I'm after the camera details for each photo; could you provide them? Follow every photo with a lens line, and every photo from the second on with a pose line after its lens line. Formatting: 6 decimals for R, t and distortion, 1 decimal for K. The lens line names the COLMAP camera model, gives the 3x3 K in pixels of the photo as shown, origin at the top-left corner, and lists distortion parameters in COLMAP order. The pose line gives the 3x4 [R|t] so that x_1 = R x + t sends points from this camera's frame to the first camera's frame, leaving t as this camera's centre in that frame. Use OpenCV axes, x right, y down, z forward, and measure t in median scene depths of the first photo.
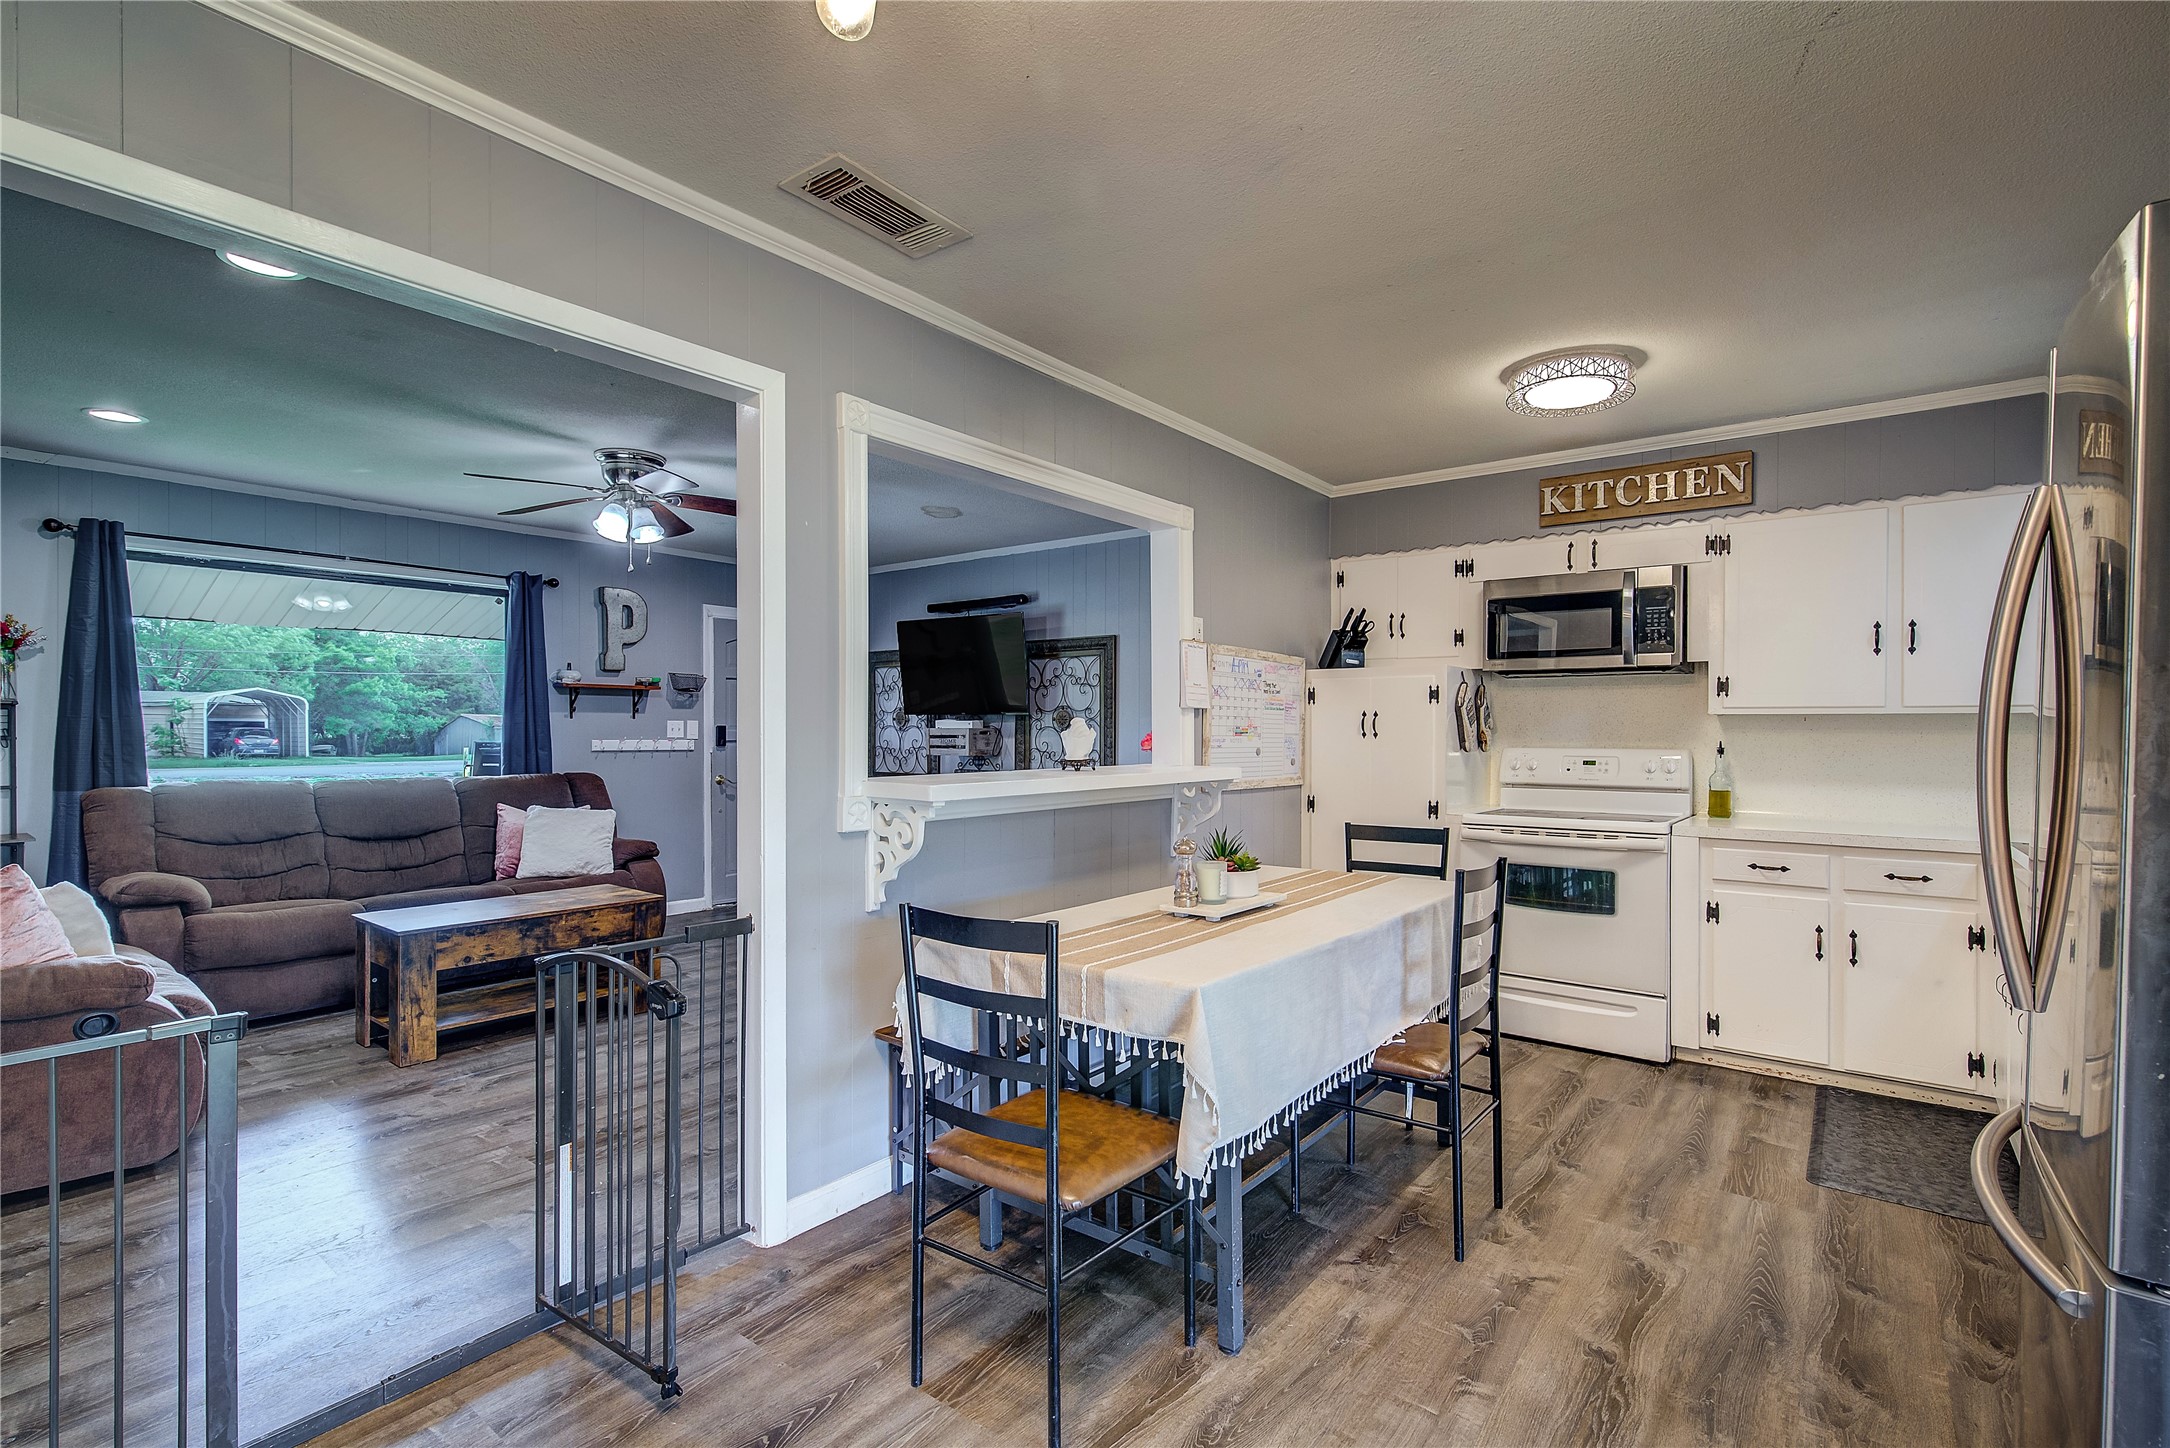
lens RADIAL K [[993.5, 0, 1091.2], [0, 993.5, 730.7], [0, 0, 1]] dist [0.000143, 0.000167]
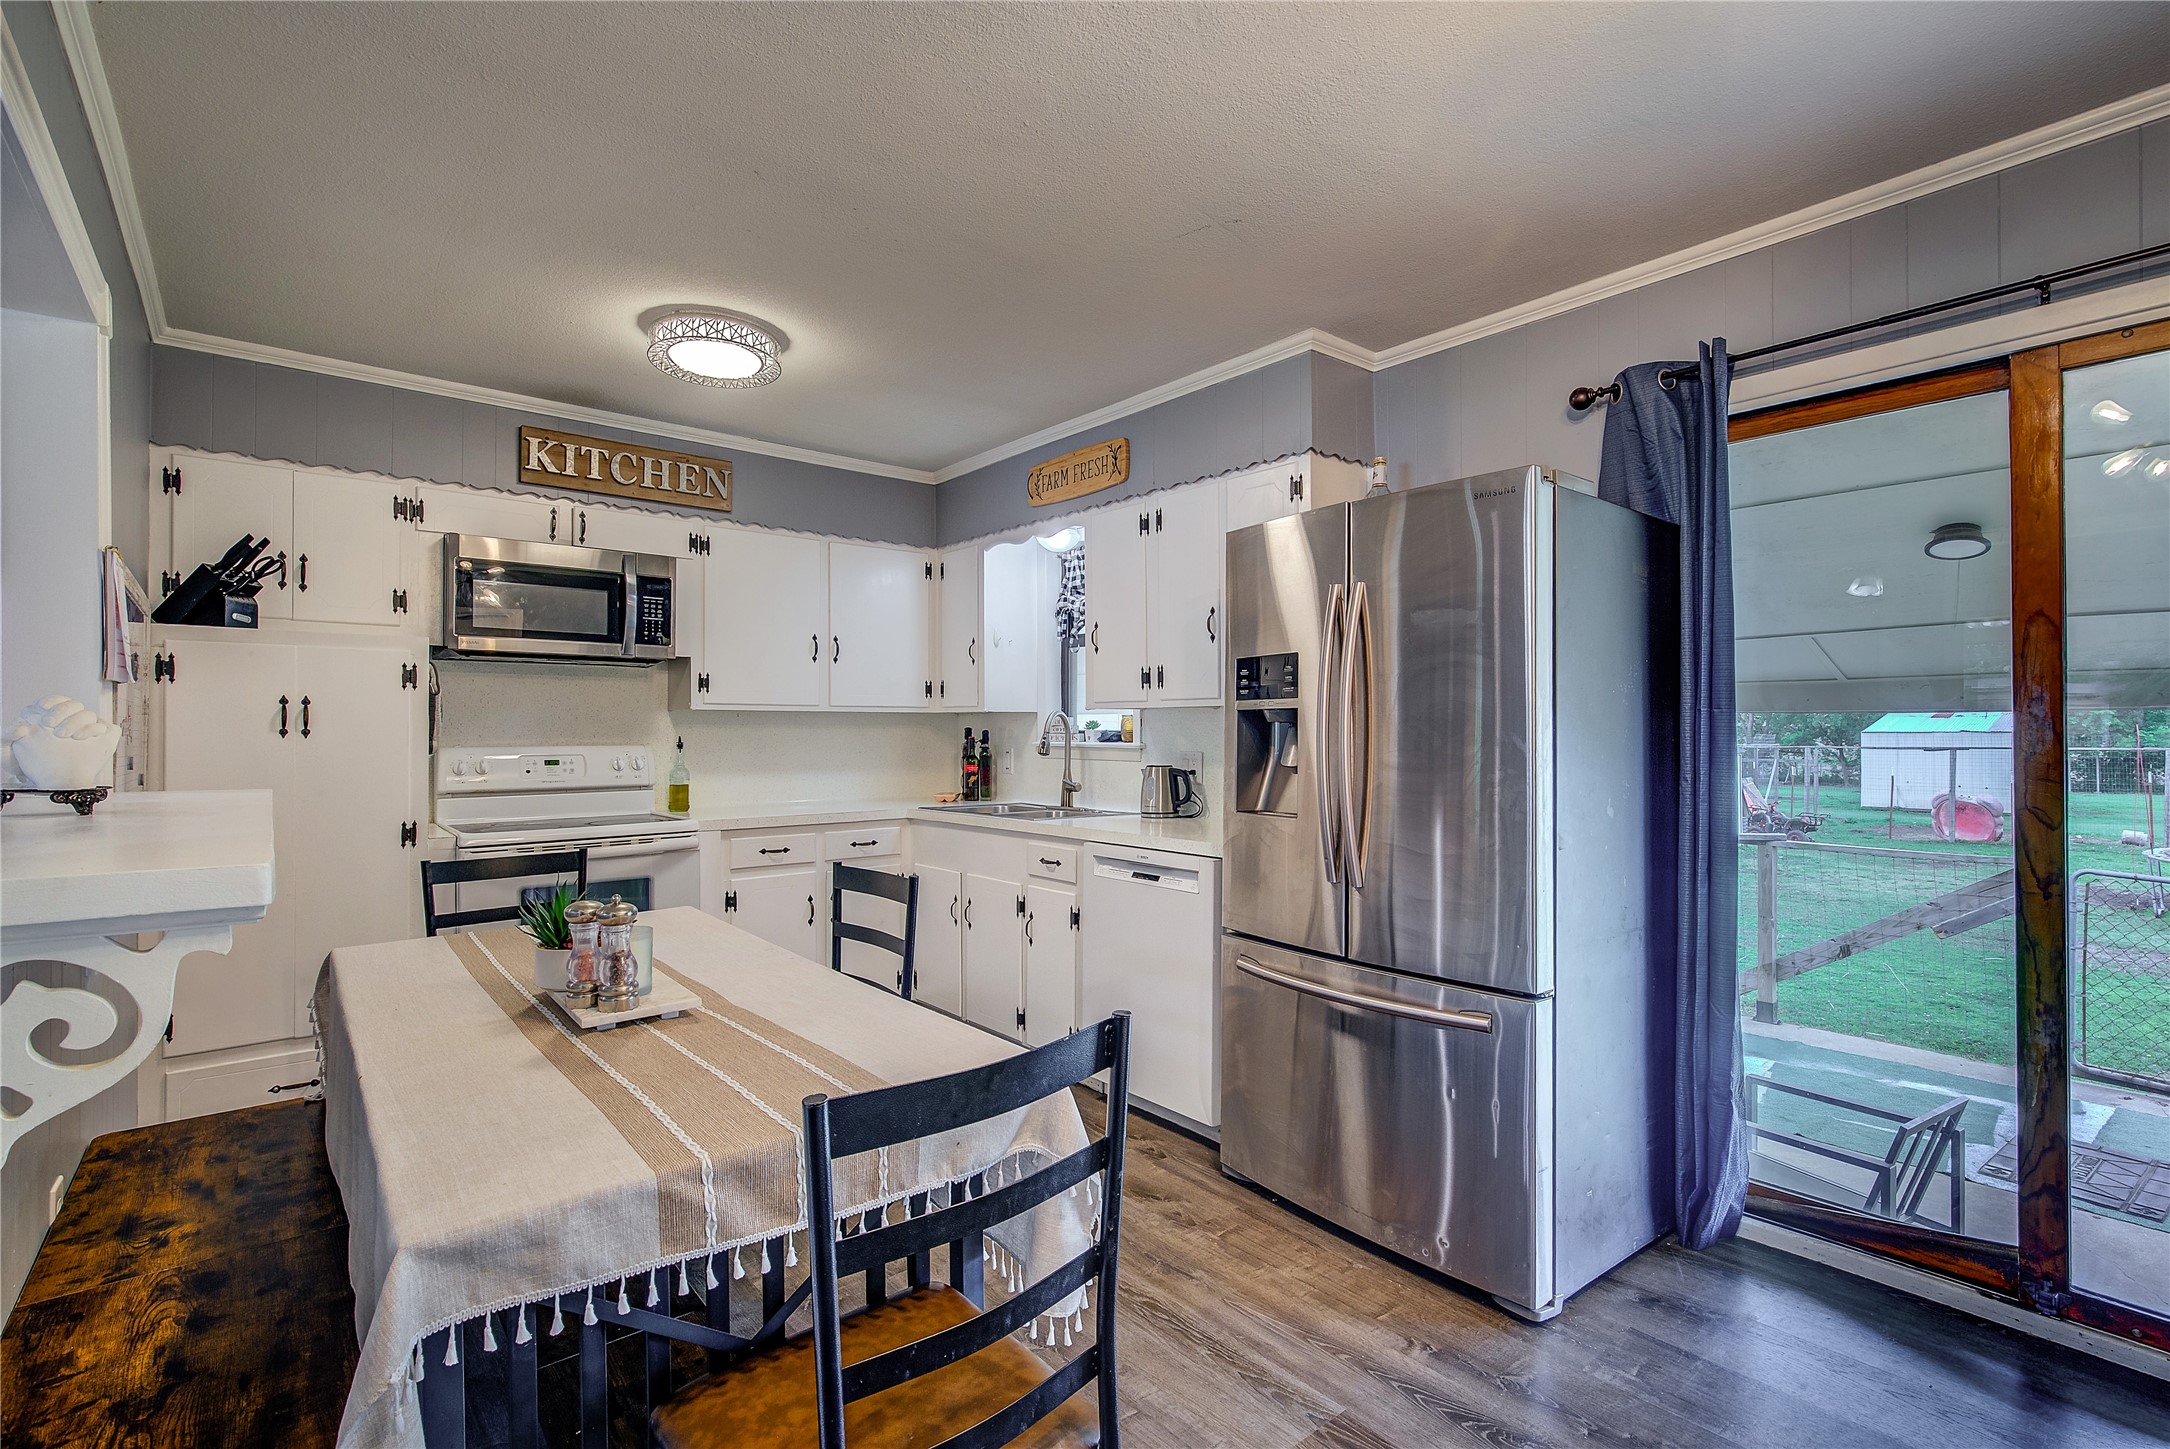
lens RADIAL K [[1023.5, 0, 1085.0], [0, 1023.5, 724.5], [0, 0, 1]] dist [-0.002223, -0.000247]
pose [[0.204246, -0.000075, 0.978920, -0.246964], [-0.000366, 1.000000, 0.000153, -0.001279], [-0.978919, -0.000389, 0.204246, 0.304926]]
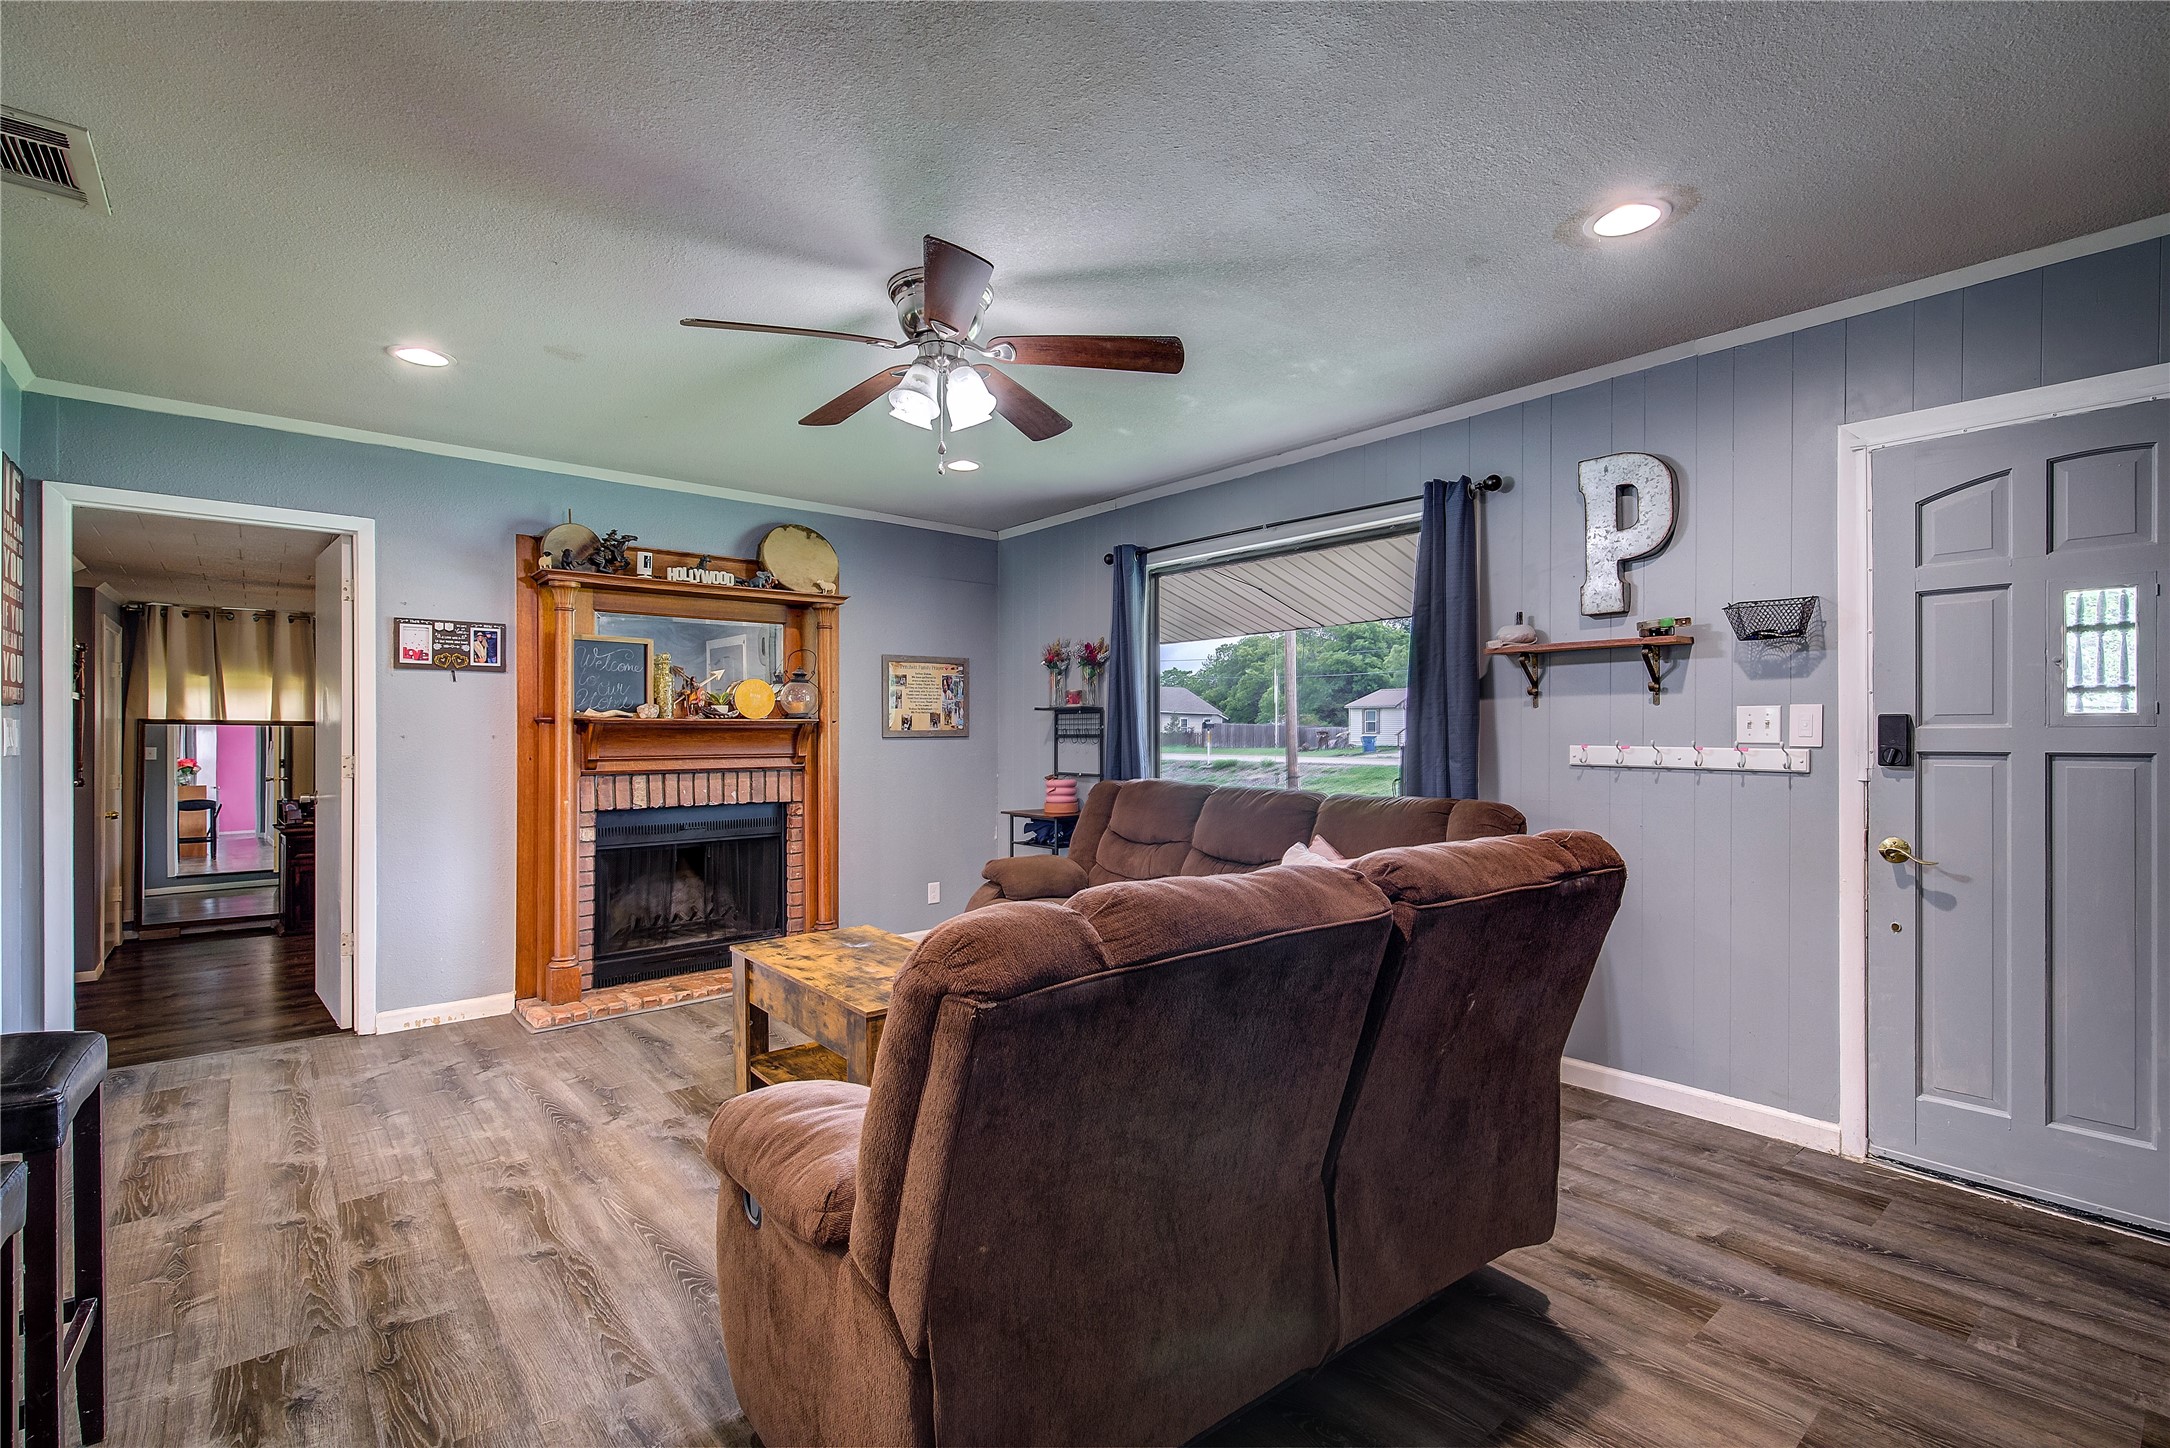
lens RADIAL K [[993.5, 0, 1091.2], [0, 993.5, 730.7], [0, 0, 1]] dist [0.000143, 0.000167]
pose [[-0.214637, -0.002599, -0.976690, 0.136457], [0.000437, 0.999996, -0.002758, 0.003771], [0.976694, -0.001019, -0.214635, 1.228281]]
